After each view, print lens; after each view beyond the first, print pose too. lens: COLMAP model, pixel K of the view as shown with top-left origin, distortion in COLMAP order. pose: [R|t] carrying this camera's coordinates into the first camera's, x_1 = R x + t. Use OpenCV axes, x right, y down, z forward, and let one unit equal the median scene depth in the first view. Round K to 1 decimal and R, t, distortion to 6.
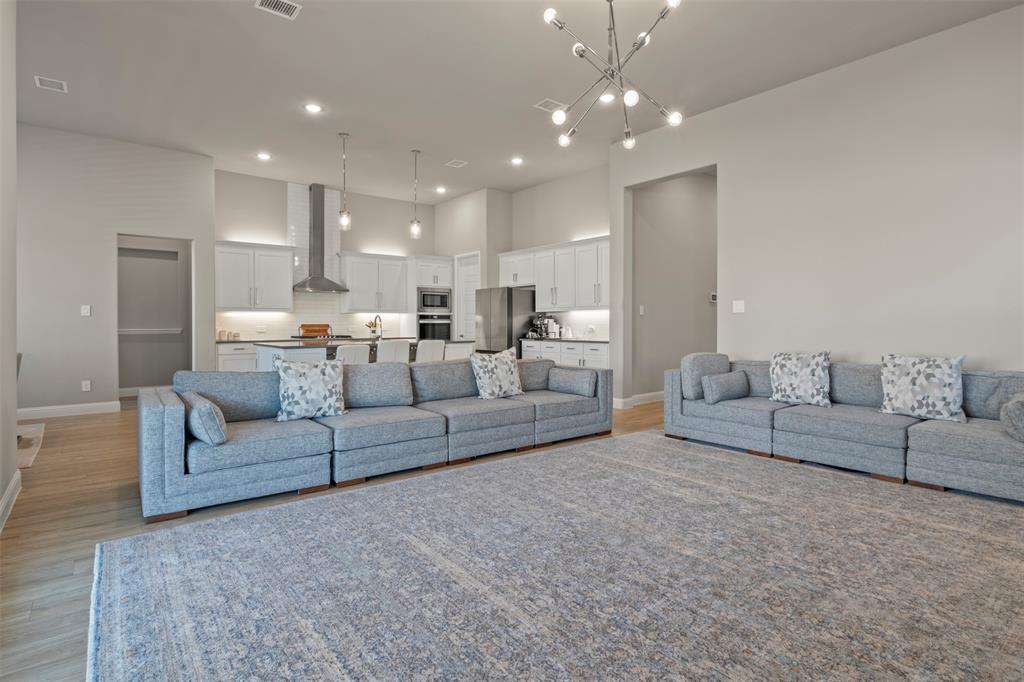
lens RADIAL K [[508.9, 0, 514.6], [0, 508.9, 327.8], [0, 0, 1]] dist [-0.024068, -0.000251]
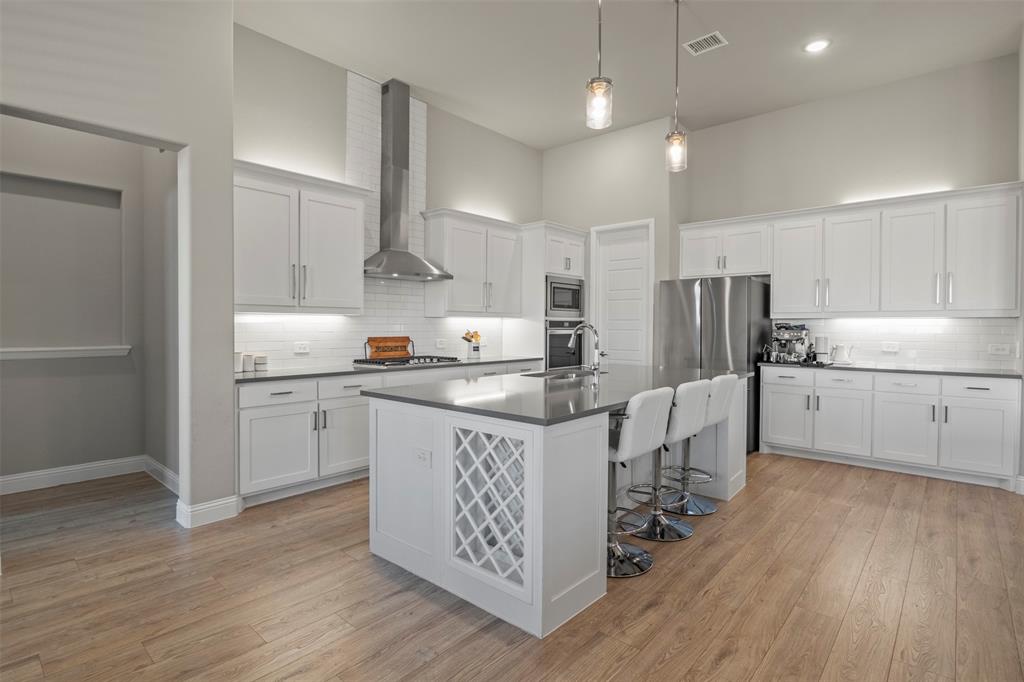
lens RADIAL K [[508.9, 0, 514.6], [0, 508.9, 327.8], [0, 0, 1]] dist [-0.024068, -0.000251]
pose [[0.988925, 0.006498, 0.148272, -0.337337], [-0.006034, 0.999975, -0.003581, -0.015578], [-0.148292, 0.002646, 0.988940, 0.428573]]
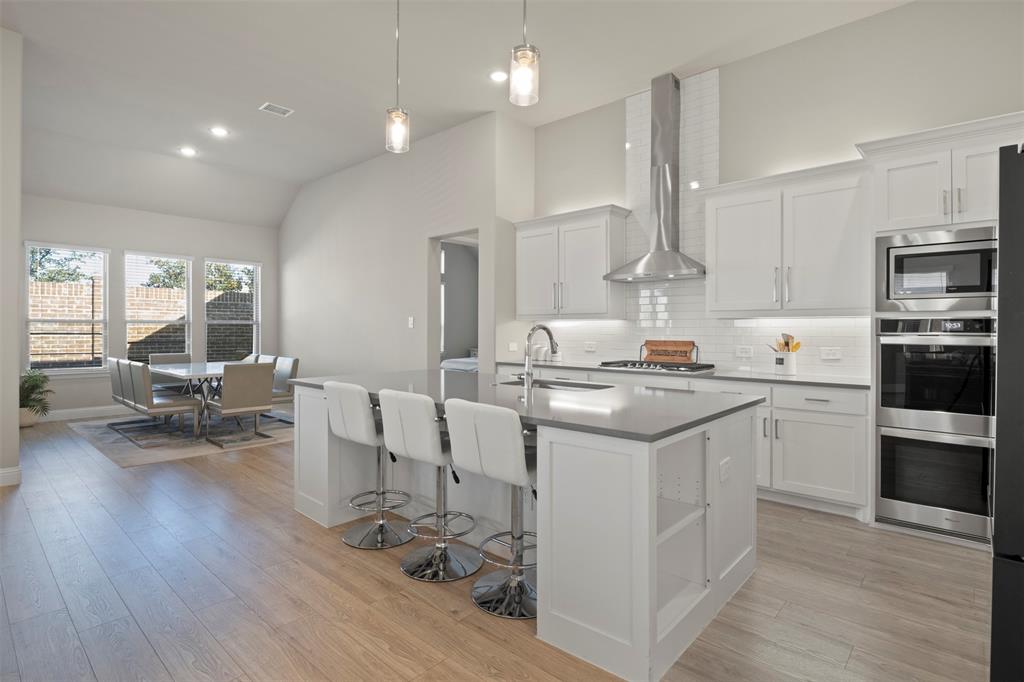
lens RADIAL K [[508.9, 0, 514.6], [0, 508.9, 327.8], [0, 0, 1]] dist [-0.024068, -0.000251]
pose [[0.142605, 0.002165, -0.989777, 0.111757], [-0.008737, 0.999961, 0.000928, -0.019338], [0.989741, 0.008515, 0.142618, 0.756207]]
